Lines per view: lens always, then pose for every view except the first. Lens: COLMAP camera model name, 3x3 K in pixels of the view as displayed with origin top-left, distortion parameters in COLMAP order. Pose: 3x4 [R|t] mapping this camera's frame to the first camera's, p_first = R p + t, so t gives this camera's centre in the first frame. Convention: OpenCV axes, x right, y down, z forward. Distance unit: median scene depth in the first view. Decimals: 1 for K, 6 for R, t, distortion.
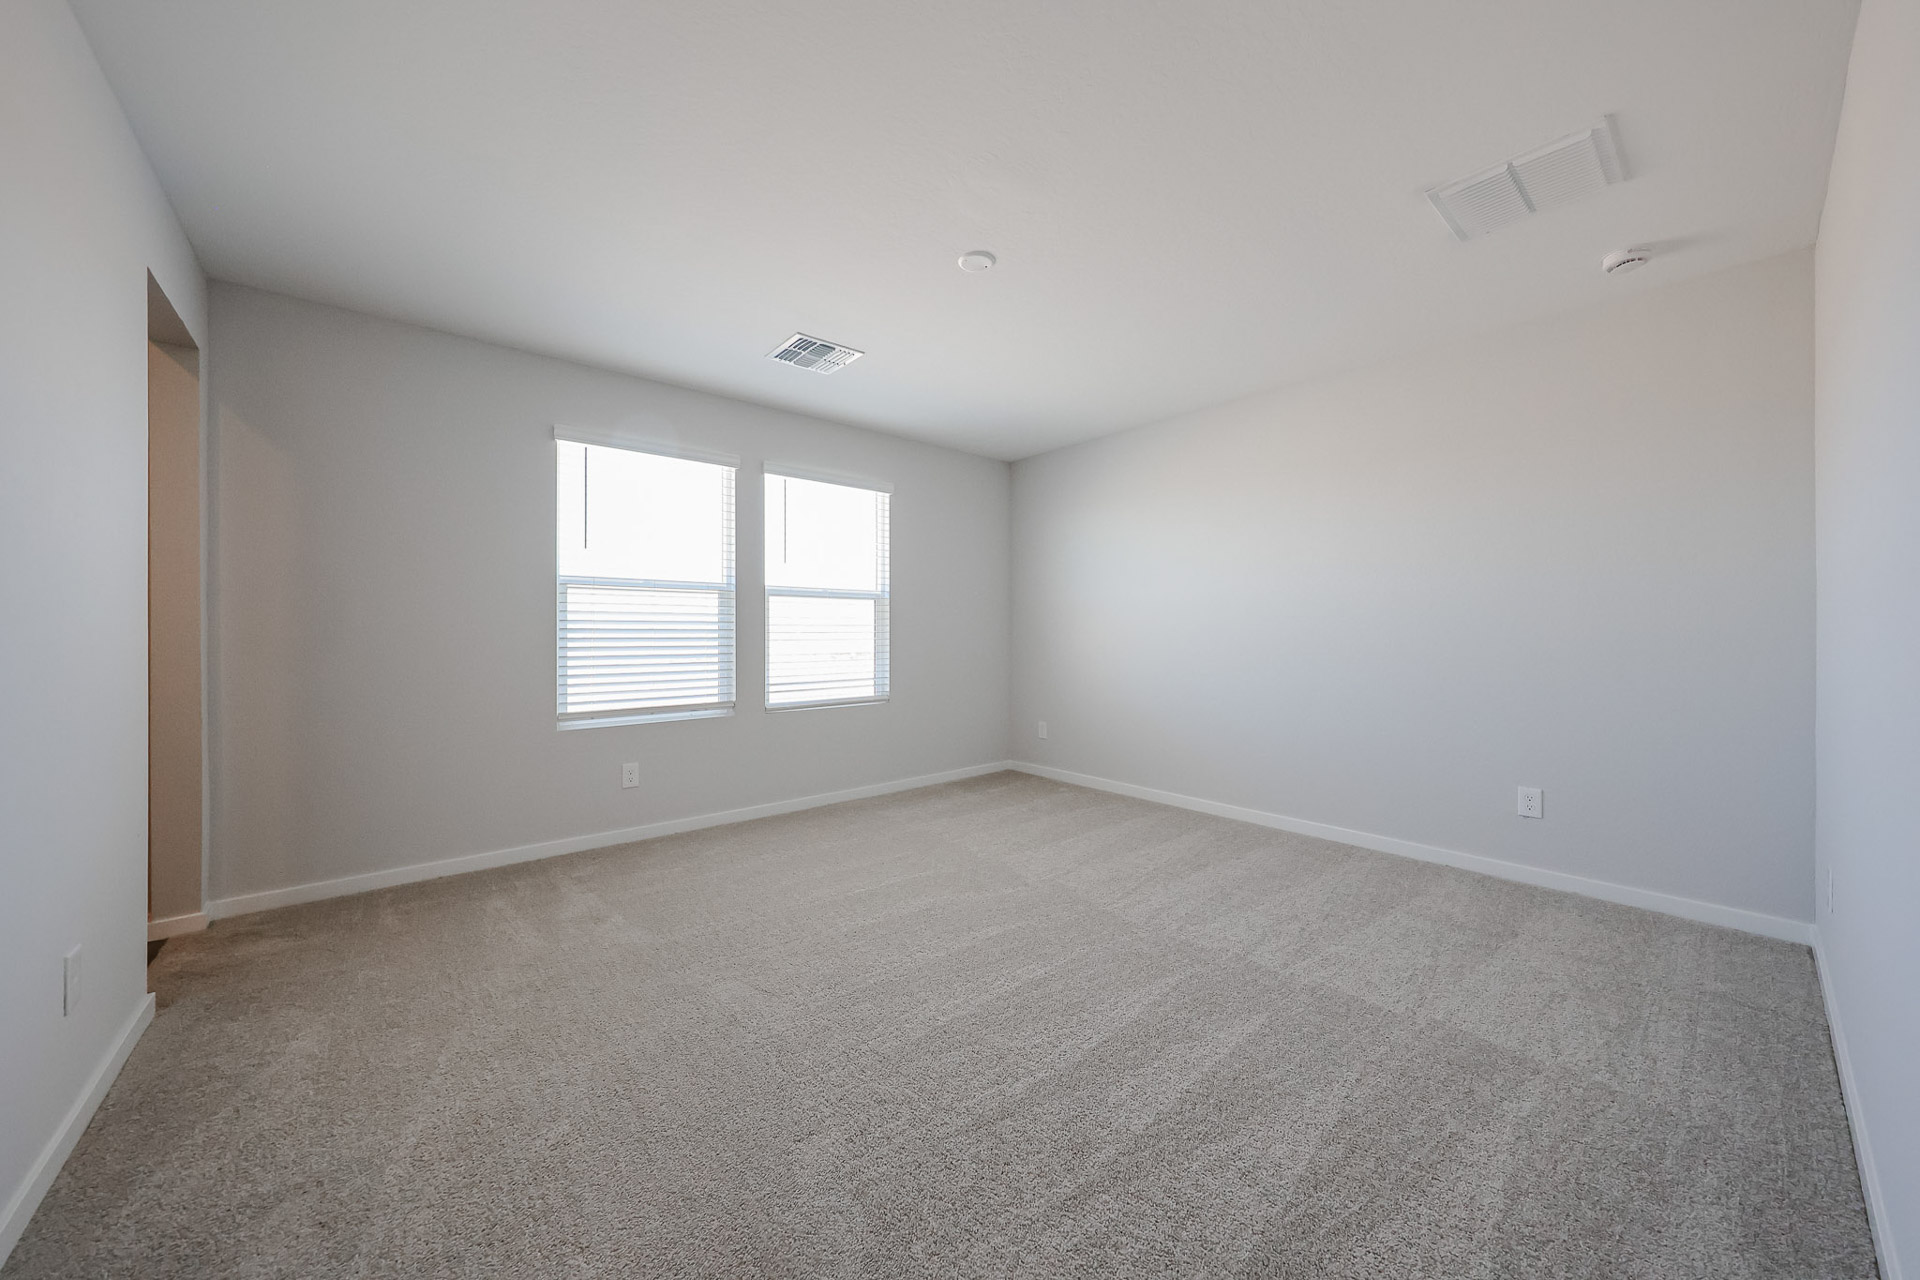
lens RADIAL K [[670.5, 0, 961.6], [0, 670.5, 633.1], [0, 0, 1]] dist [0.004087, -0.000106]
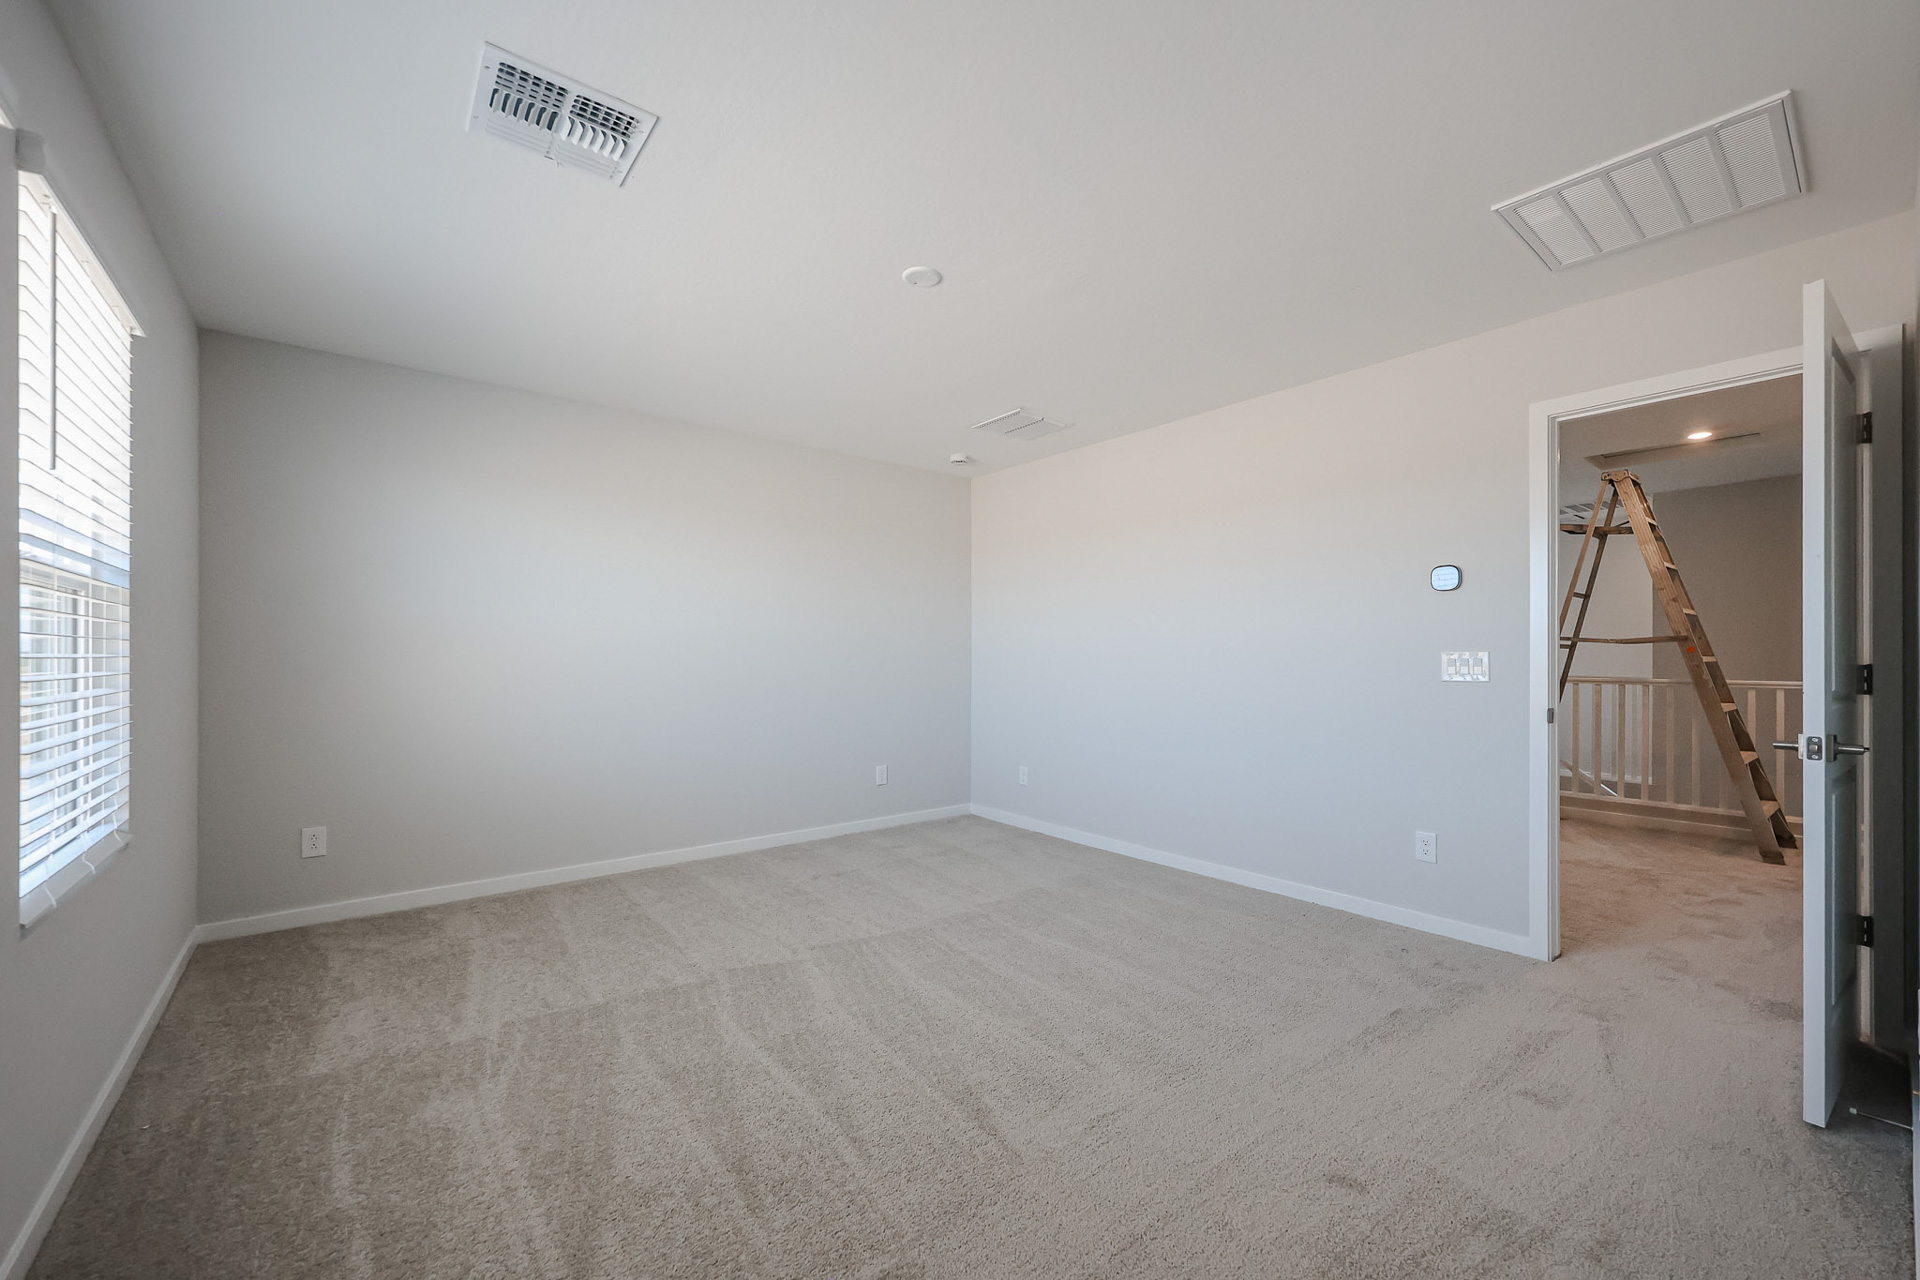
lens RADIAL K [[744.0, 0, 960.0], [0, 744.0, 656.7], [0, 0, 1]] dist [0.000989, 0.000097]
pose [[0.045248, 0.004538, 0.998965, -0.656554], [0.000361, 0.999990, -0.004559, -0.008122], [-0.998976, 0.000567, 0.045246, 0.585235]]
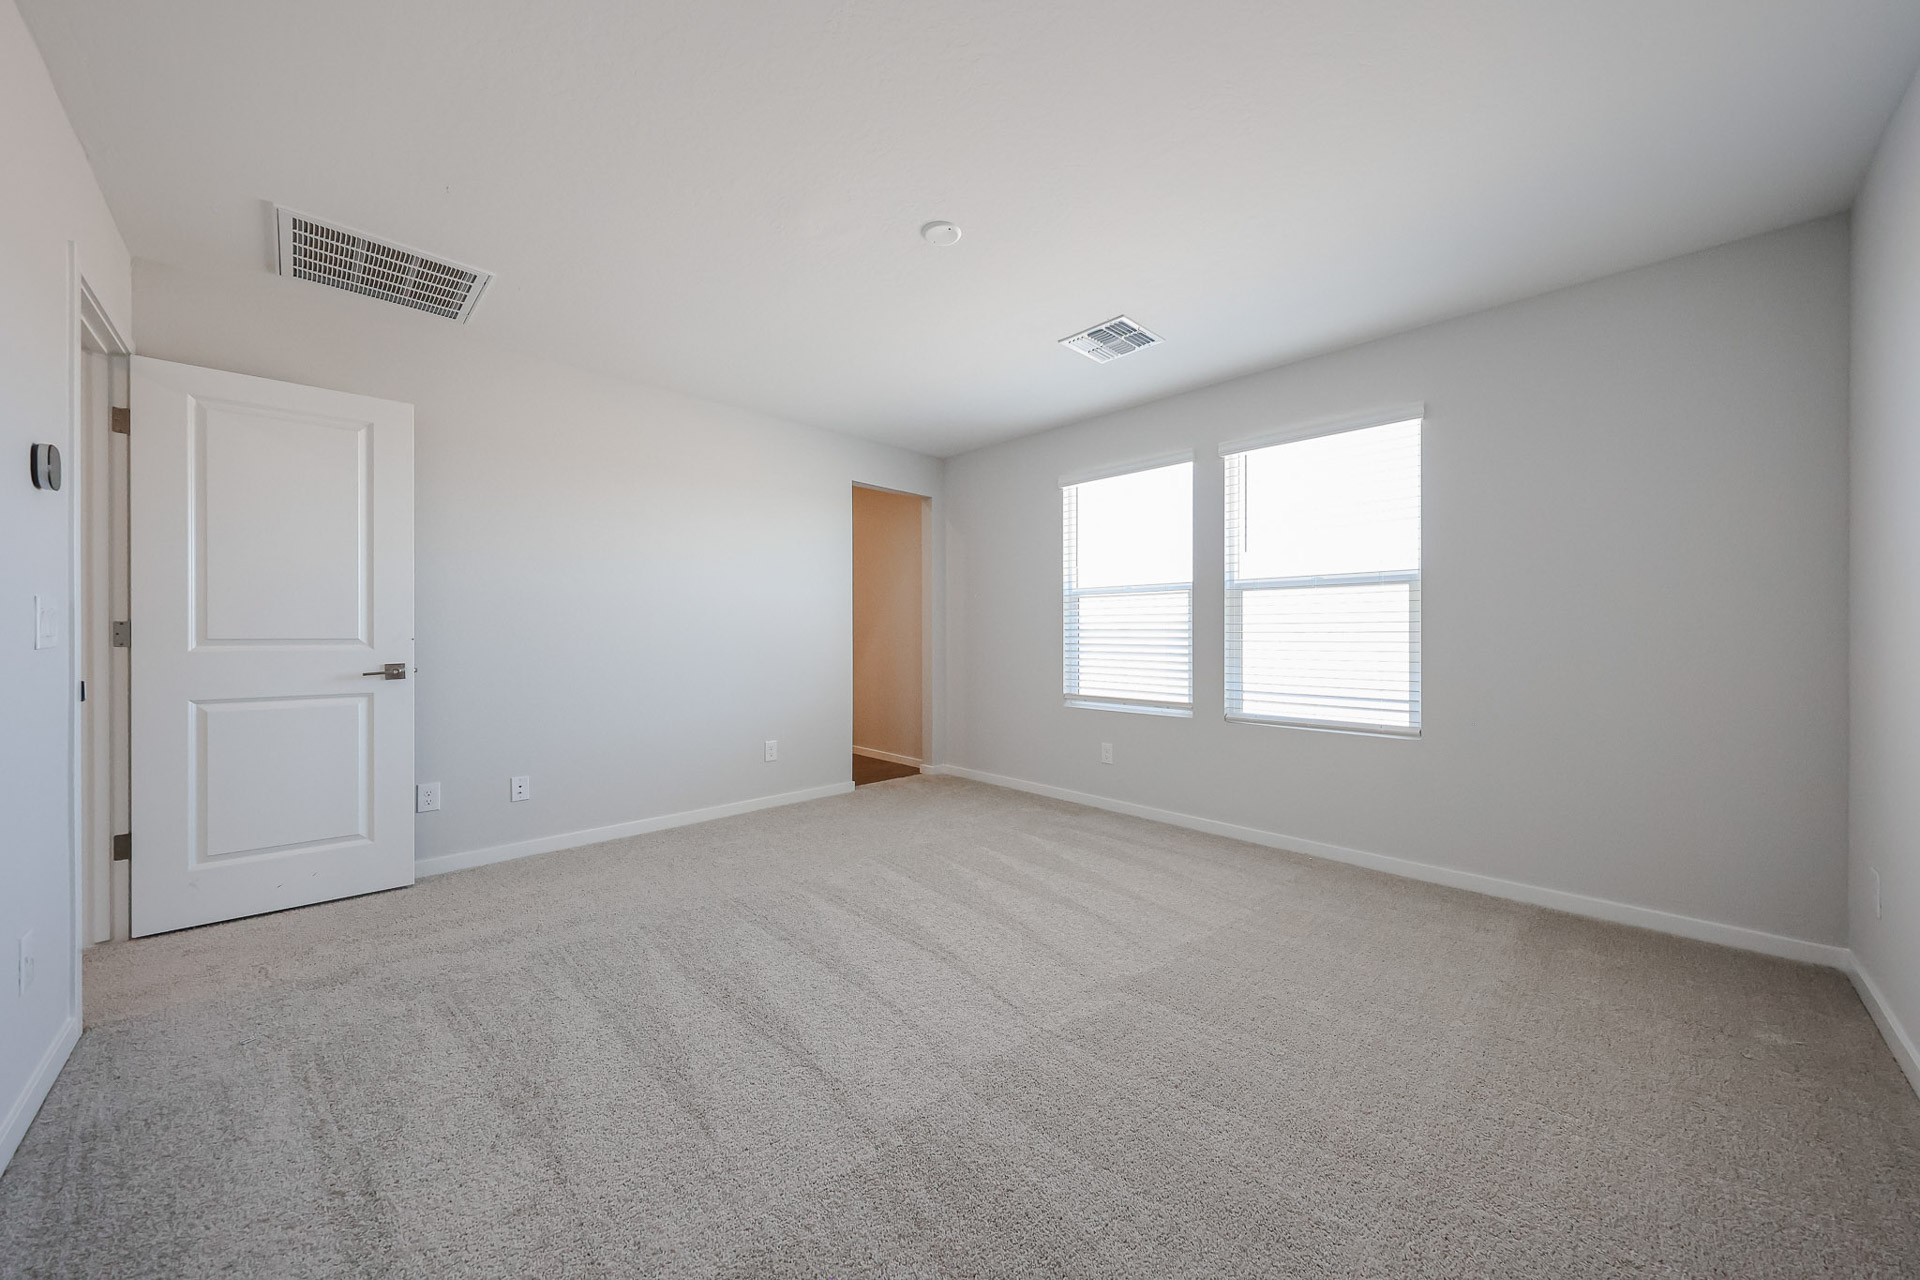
lens RADIAL K [[677.5, 0, 960.5], [0, 677.5, 641.9], [0, 0, 1]] dist [0.001026, 0.000286]
pose [[0.063258, 0.010980, -0.997937, 0.626938], [-0.005234, 0.999929, 0.010670, 0.004737], [0.997983, 0.004548, 0.063311, 0.620249]]
